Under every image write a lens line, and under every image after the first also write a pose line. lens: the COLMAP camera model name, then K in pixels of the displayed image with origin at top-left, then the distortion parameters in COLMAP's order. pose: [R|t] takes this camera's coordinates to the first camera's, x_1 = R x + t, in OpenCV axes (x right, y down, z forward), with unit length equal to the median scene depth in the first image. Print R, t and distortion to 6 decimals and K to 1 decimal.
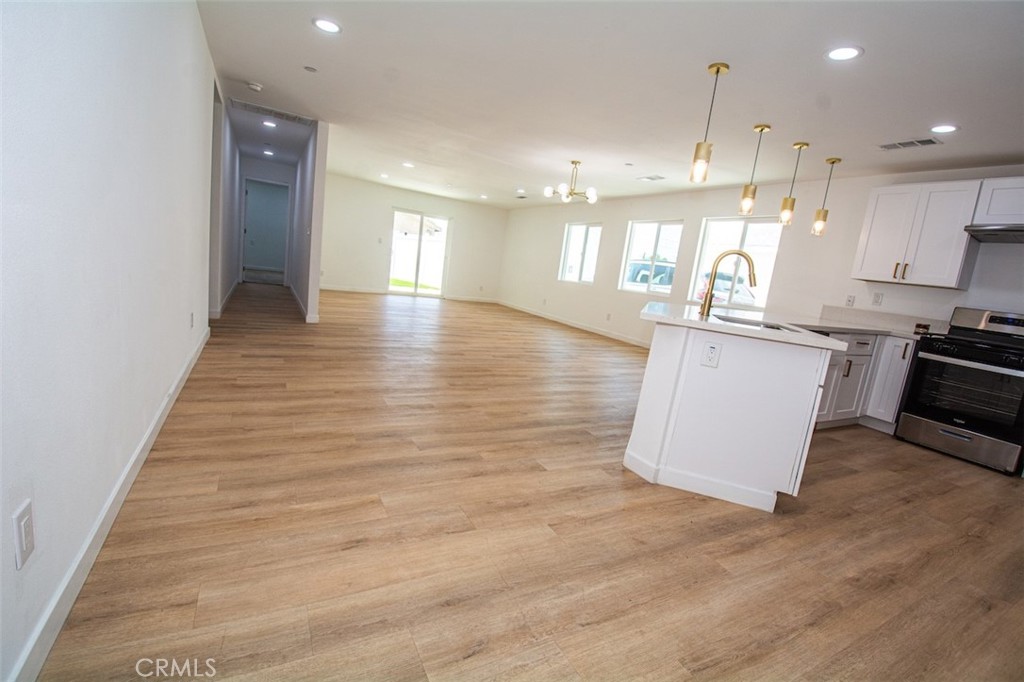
lens RADIAL K [[448.0, 0, 517.1], [0, 448.0, 340.2], [0, 0, 1]] dist [0.003509, -0.014176]
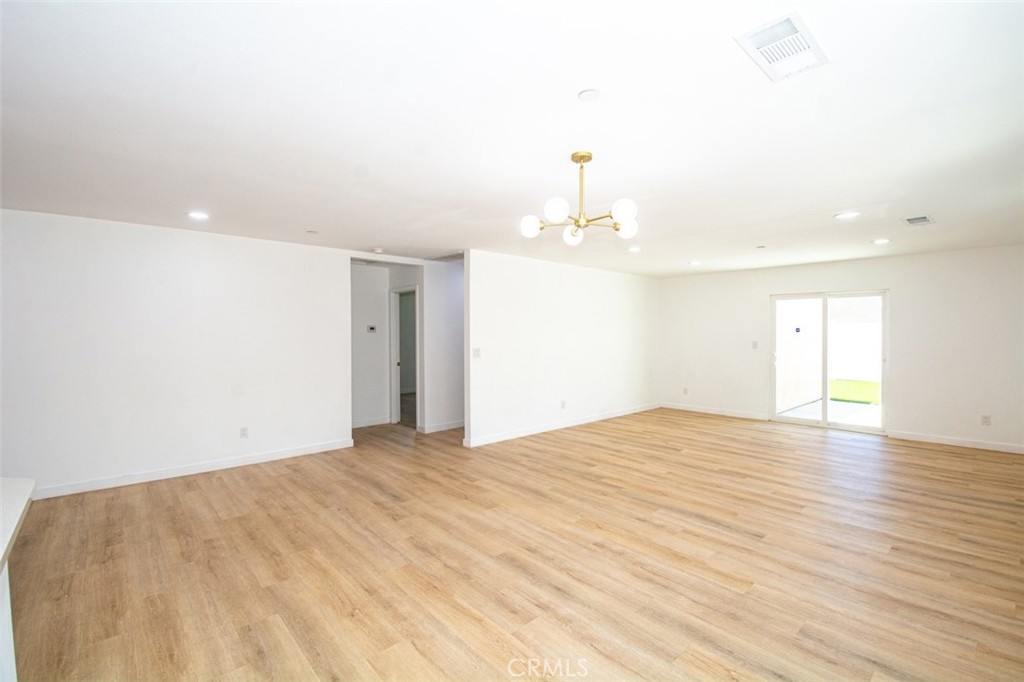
lens RADIAL K [[448.0, 0, 518.4], [0, 448.0, 343.2], [0, 0, 1]] dist [0.003509, -0.014176]
pose [[0.232188, -0.103846, -0.967112, 0.887402], [-0.128959, 0.982220, -0.136429, -0.236613], [0.964084, 0.156395, 0.214667, 1.447601]]
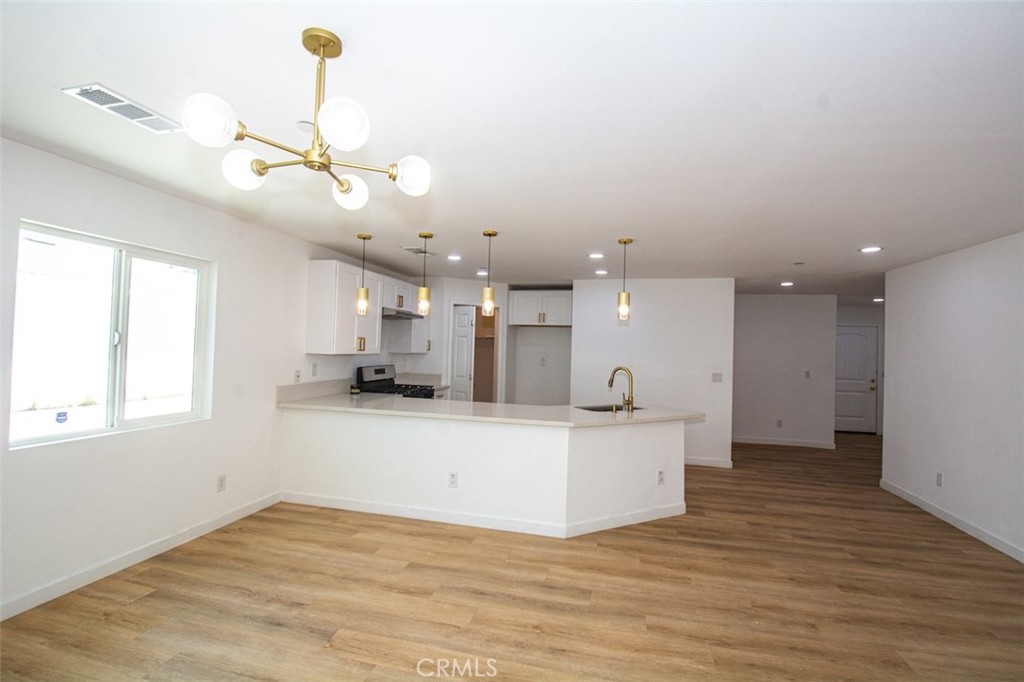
lens RADIAL K [[448.0, 0, 513.6], [0, 448.0, 335.4], [0, 0, 1]] dist [0.003509, -0.014176]
pose [[-0.726154, -0.130536, 0.675026, -0.232833], [-0.008122, 0.983371, 0.181427, -0.470447], [-0.687484, 0.126261, -0.715139, 1.877937]]
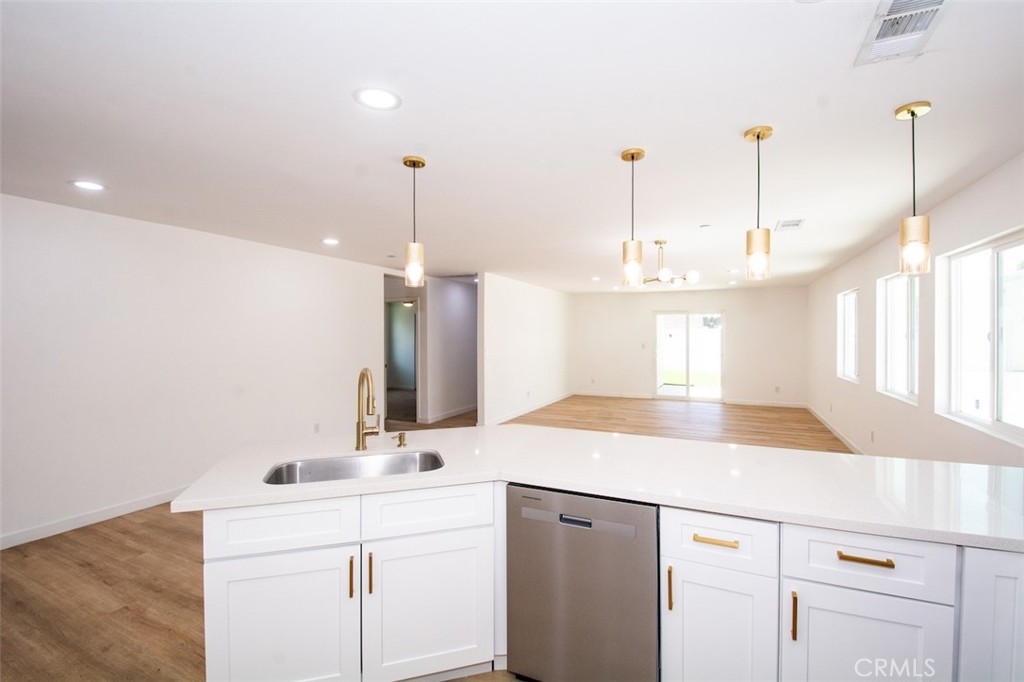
lens RADIAL K [[448.0, 0, 514.0], [0, 448.0, 338.5], [0, 0, 1]] dist [0.003509, -0.014176]
pose [[0.578660, -0.121615, -0.806450, 1.015010], [-0.058313, 0.980119, -0.189647, -0.092839], [0.813481, 0.156767, 0.560064, 0.594804]]
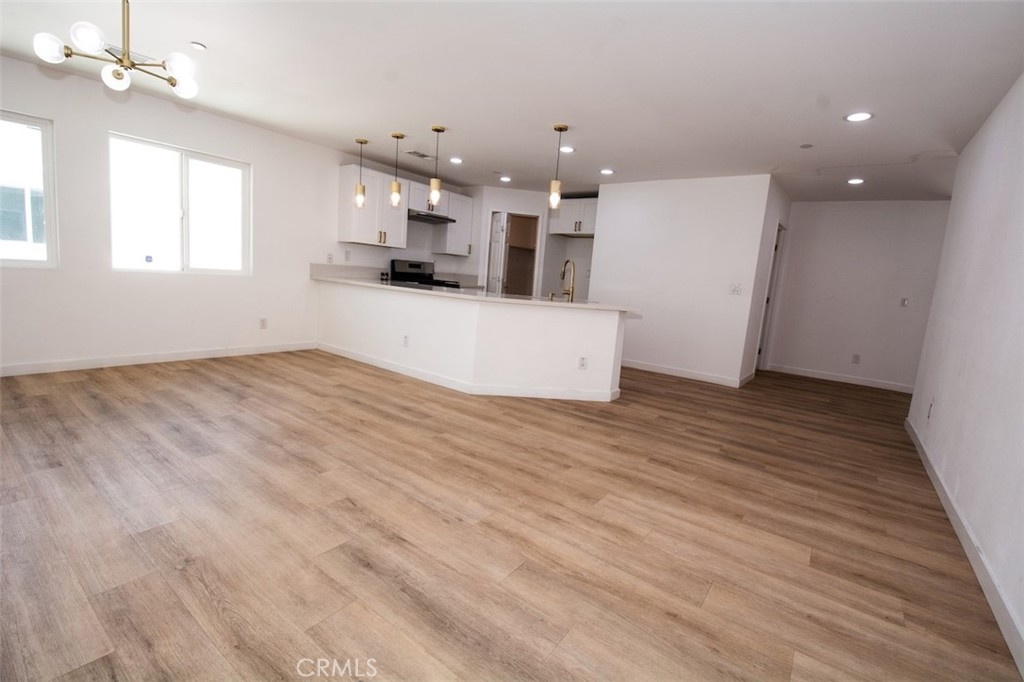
lens RADIAL K [[448.0, 0, 513.4], [0, 448.0, 335.1], [0, 0, 1]] dist [0.003509, -0.014176]
pose [[-0.403230, -0.279063, 0.871510, -0.744828], [0.019624, 0.949511, 0.313119, -0.358549], [-0.914888, 0.143361, -0.377395, 1.452631]]
